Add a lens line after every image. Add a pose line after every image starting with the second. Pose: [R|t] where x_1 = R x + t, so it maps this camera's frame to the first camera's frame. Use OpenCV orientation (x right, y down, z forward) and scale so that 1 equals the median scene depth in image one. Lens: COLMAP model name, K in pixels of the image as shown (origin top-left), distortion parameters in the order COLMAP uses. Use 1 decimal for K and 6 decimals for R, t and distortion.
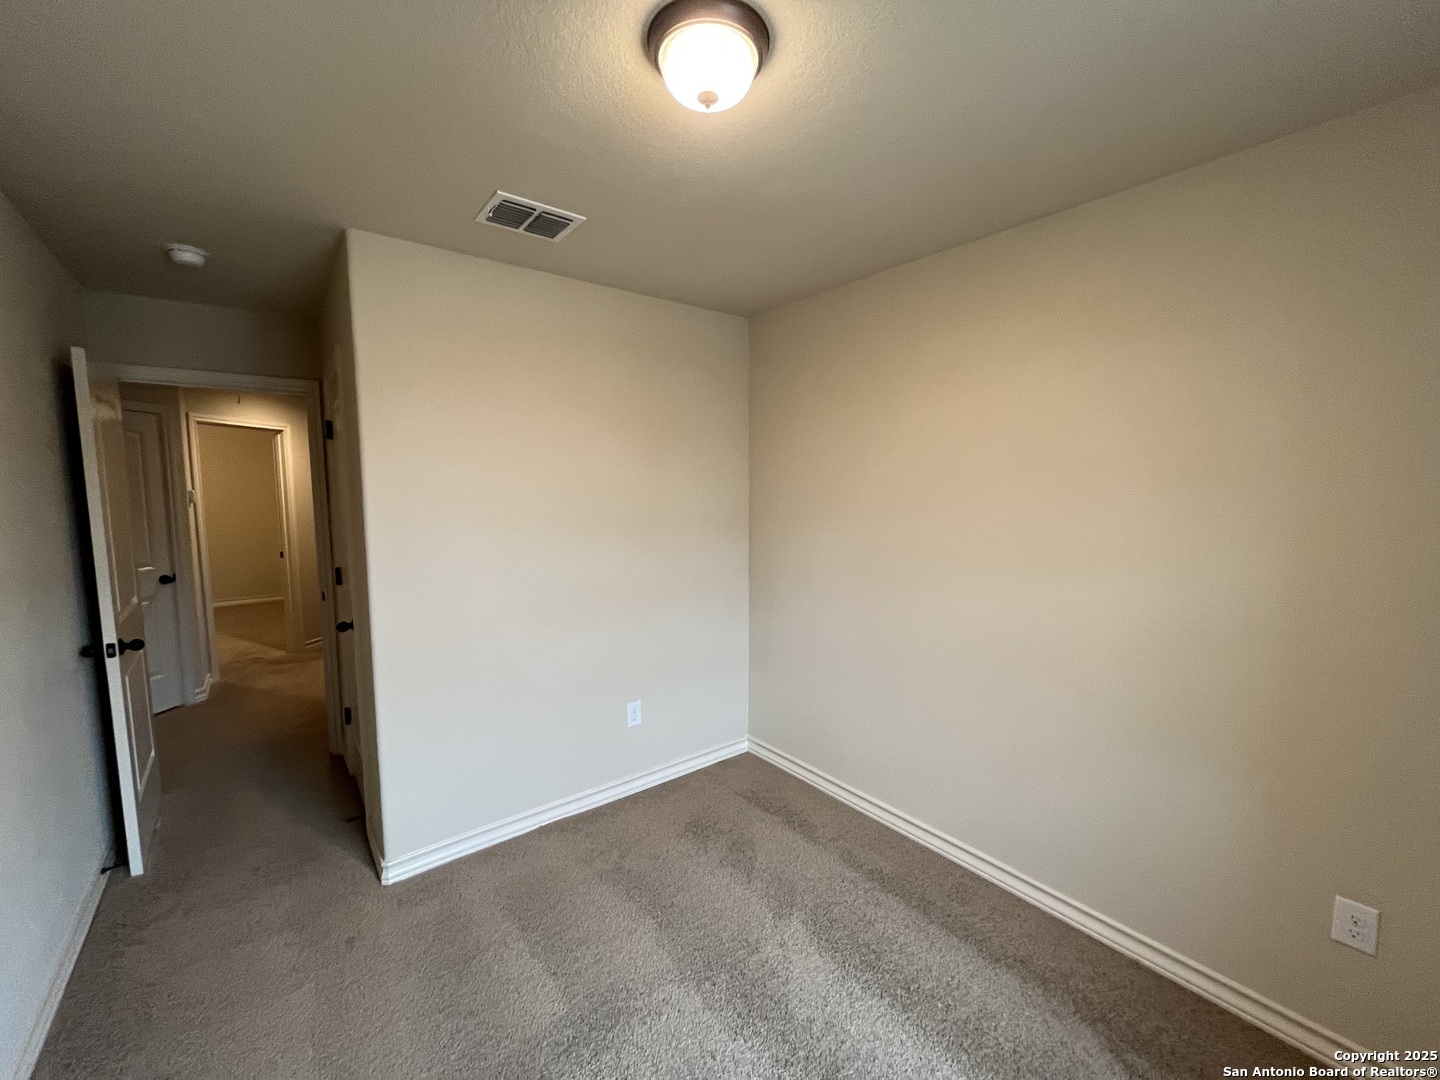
lens RADIAL K [[579.2, 0, 719.6], [0, 579.2, 539.9], [0, 0, 1]] dist [-0.000574, -0.000678]
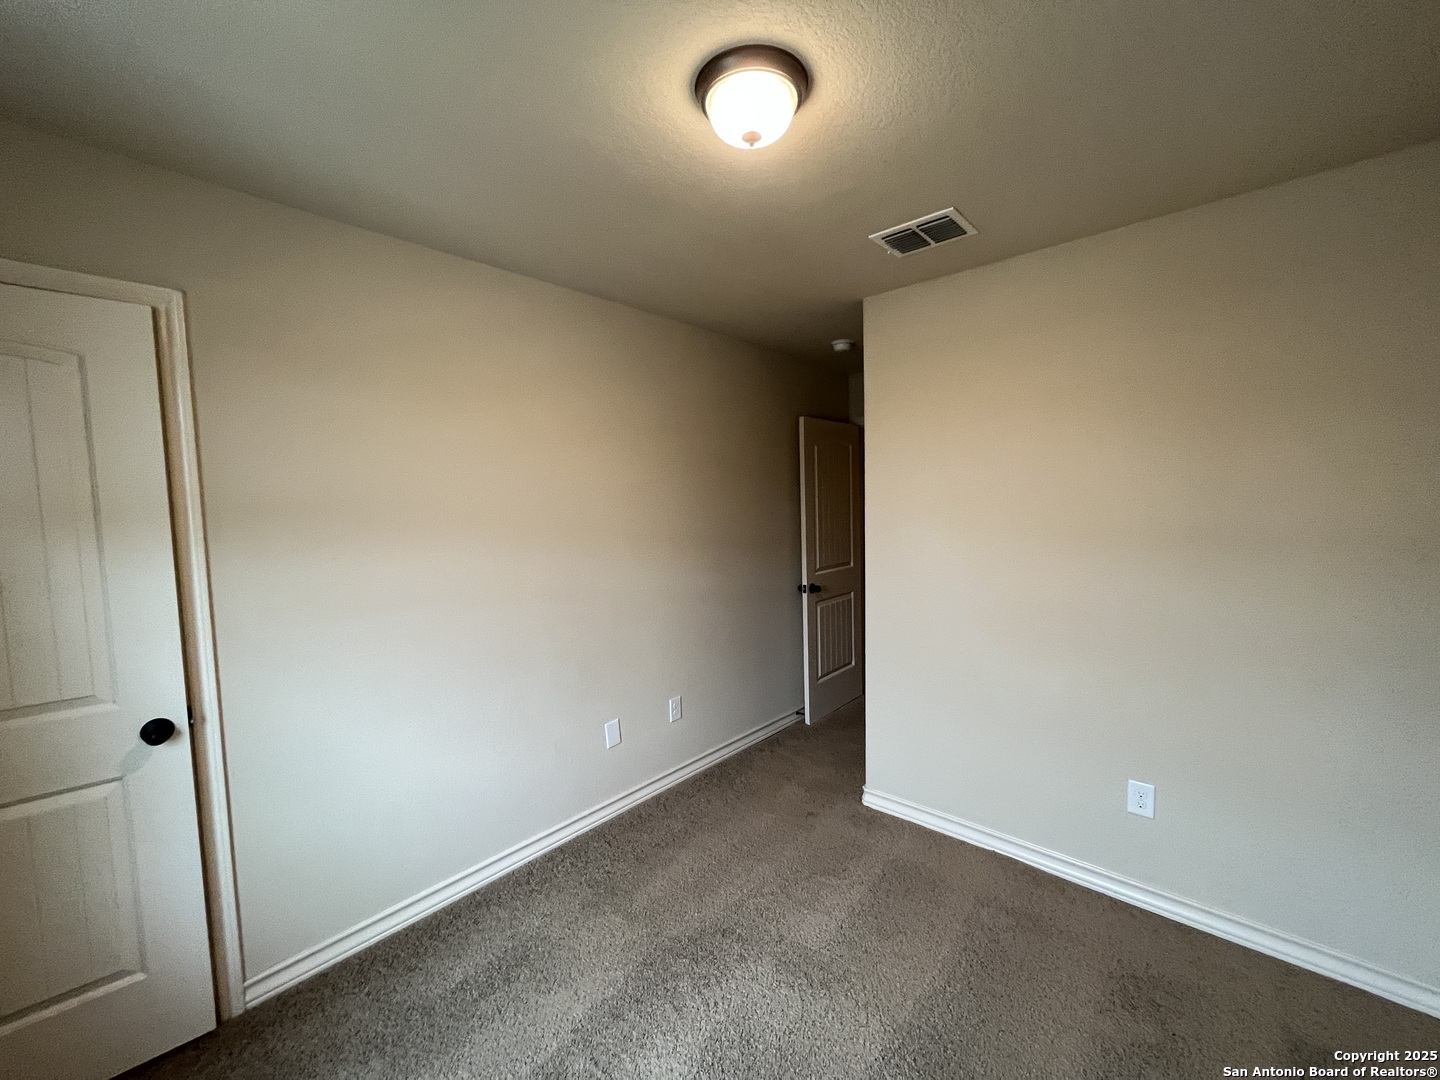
lens RADIAL K [[579.2, 0, 719.6], [0, 579.2, 539.9], [0, 0, 1]] dist [-0.000574, -0.000678]
pose [[0.173492, 0.070903, -0.982280, 0.590914], [-0.070067, 0.995766, 0.059501, -0.039830], [0.982340, 0.058502, 0.177726, 0.430342]]
